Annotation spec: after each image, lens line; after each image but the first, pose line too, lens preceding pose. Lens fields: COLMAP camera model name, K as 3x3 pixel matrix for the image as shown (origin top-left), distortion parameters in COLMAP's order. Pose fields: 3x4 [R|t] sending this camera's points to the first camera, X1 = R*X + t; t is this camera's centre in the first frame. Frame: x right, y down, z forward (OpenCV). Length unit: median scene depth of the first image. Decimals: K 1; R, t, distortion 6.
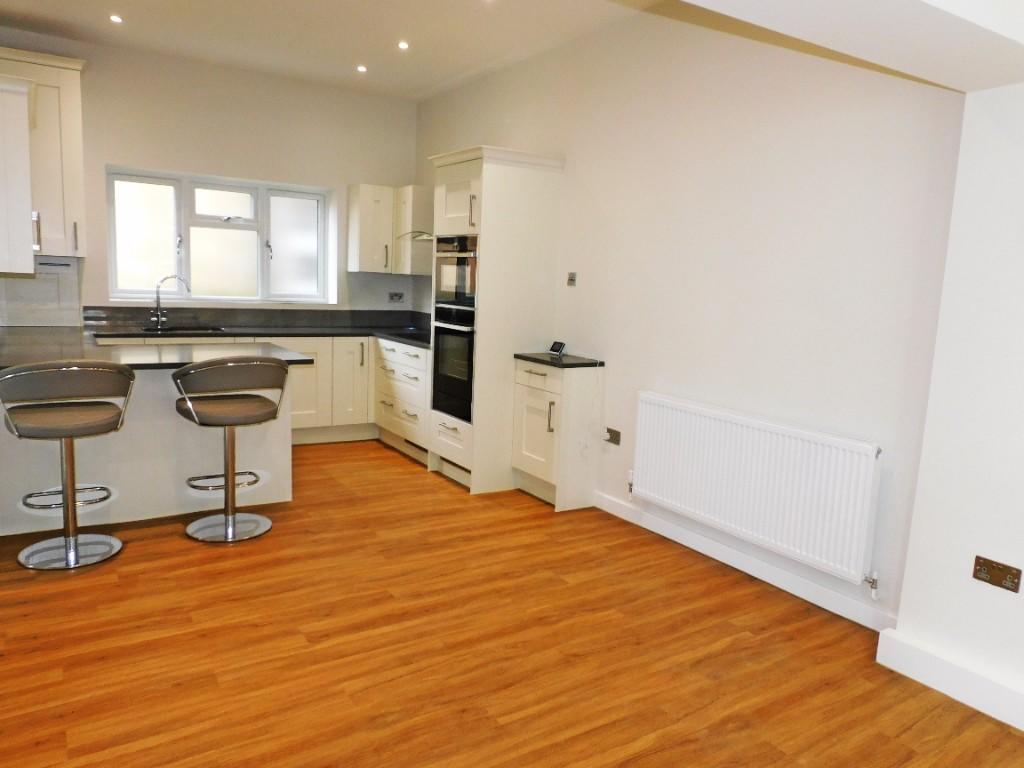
lens RADIAL K [[722.8, 0, 512.0], [0, 722.8, 384.0], [0, 0, 1]] dist [-0.018577, 0.002179]
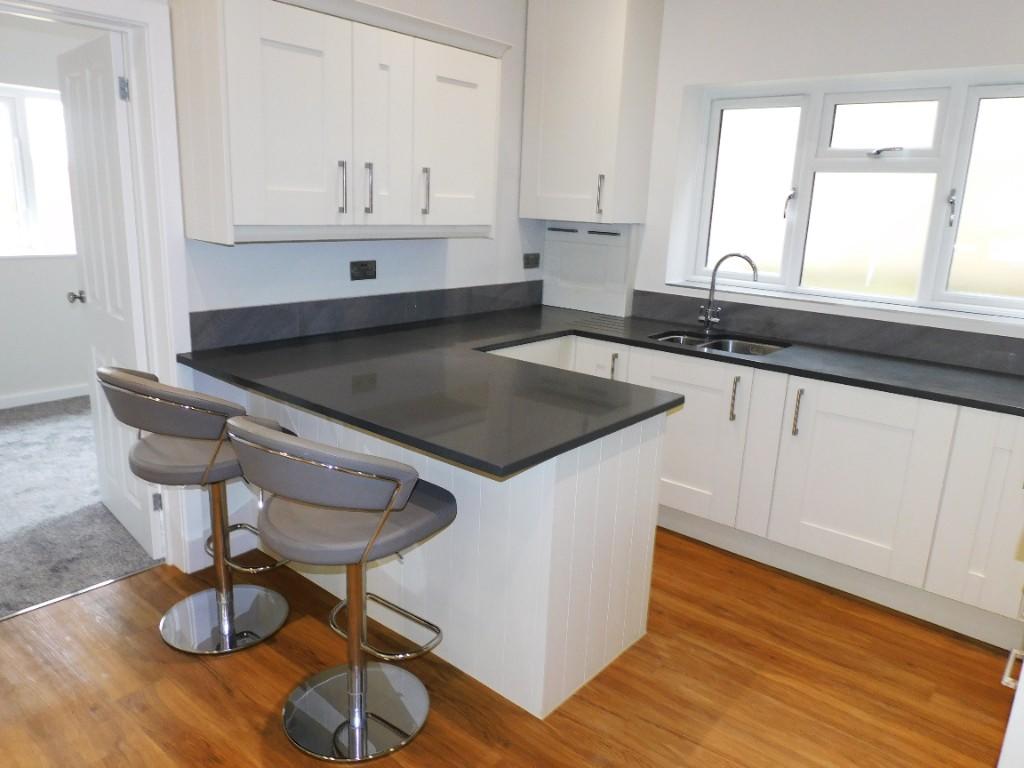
lens RADIAL K [[722.8, 0, 512.0], [0, 722.8, 384.0], [0, 0, 1]] dist [-0.018577, 0.002179]
pose [[0.288111, 0.202972, -0.935839, 0.118360], [-0.163643, 0.973339, 0.160725, -0.154693], [0.943511, 0.106837, 0.313644, 0.902474]]
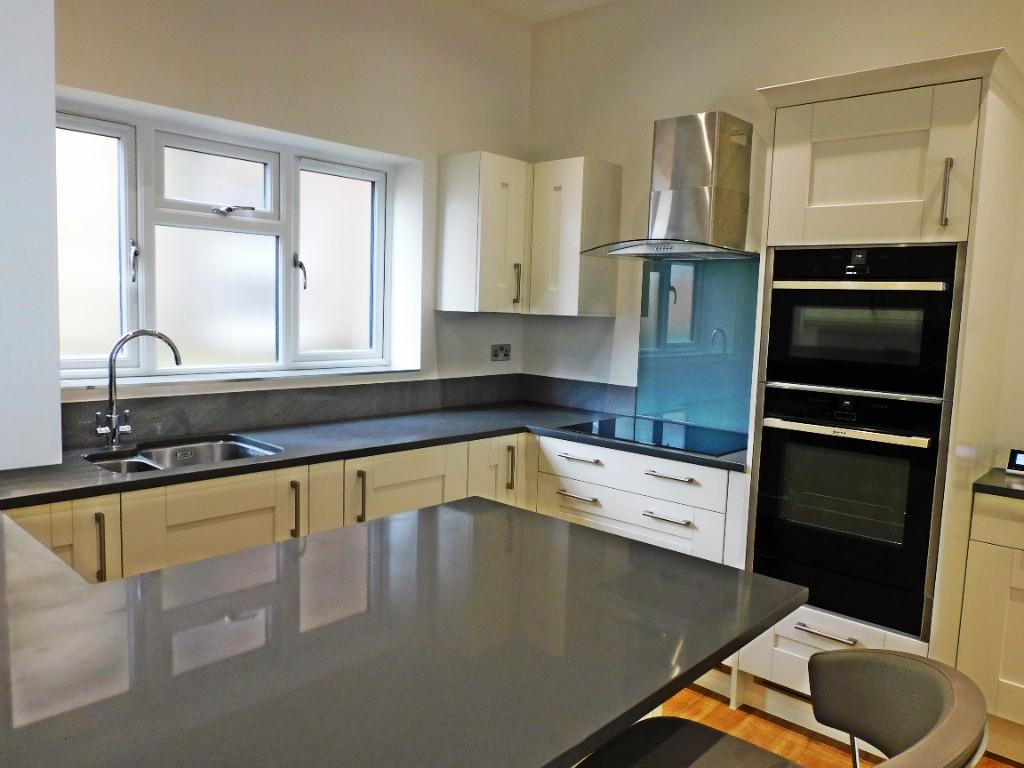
lens RADIAL K [[738.1, 0, 512.0], [0, 738.1, 384.0], [0, 0, 1]] dist [-0.043027, -0.000759]
pose [[0.969480, -0.037298, 0.242318, -0.515535], [0.044793, 0.998671, -0.025491, -0.136228], [-0.241045, 0.035568, 0.969862, 0.723105]]
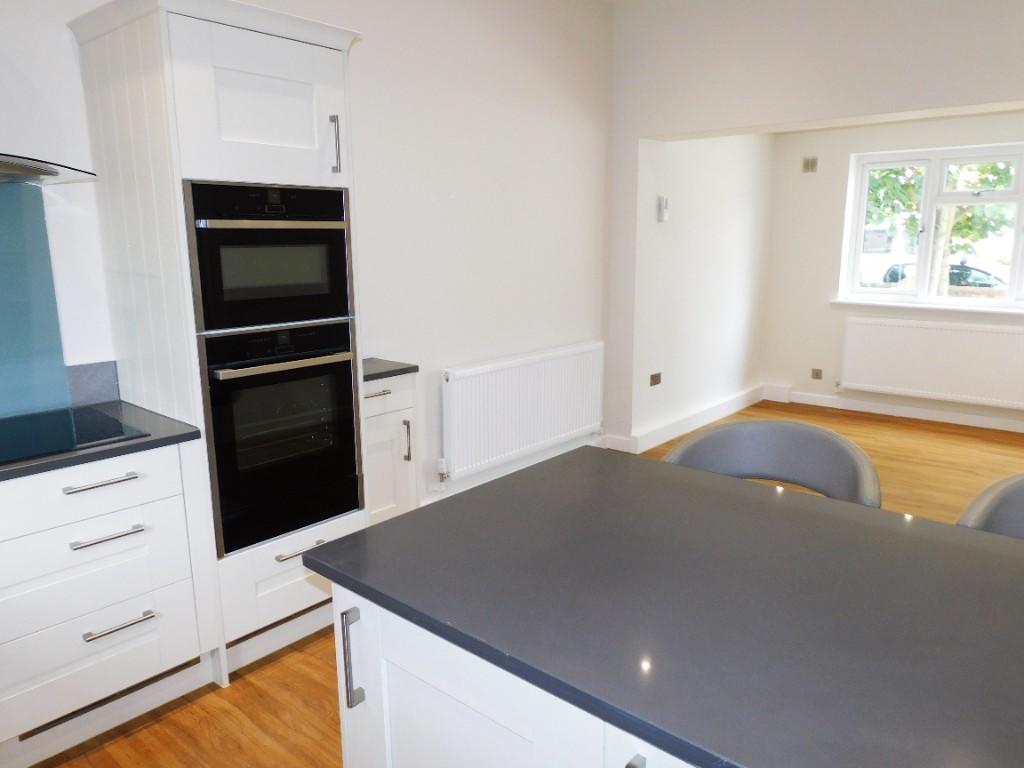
lens RADIAL K [[722.8, 0, 512.0], [0, 722.8, 384.0], [0, 0, 1]] dist [-0.018577, 0.002179]
pose [[-0.277444, -0.231765, 0.932368, -0.753916], [0.132602, 0.951941, 0.276088, -0.232086], [-0.951547, 0.200233, -0.233378, 1.207060]]
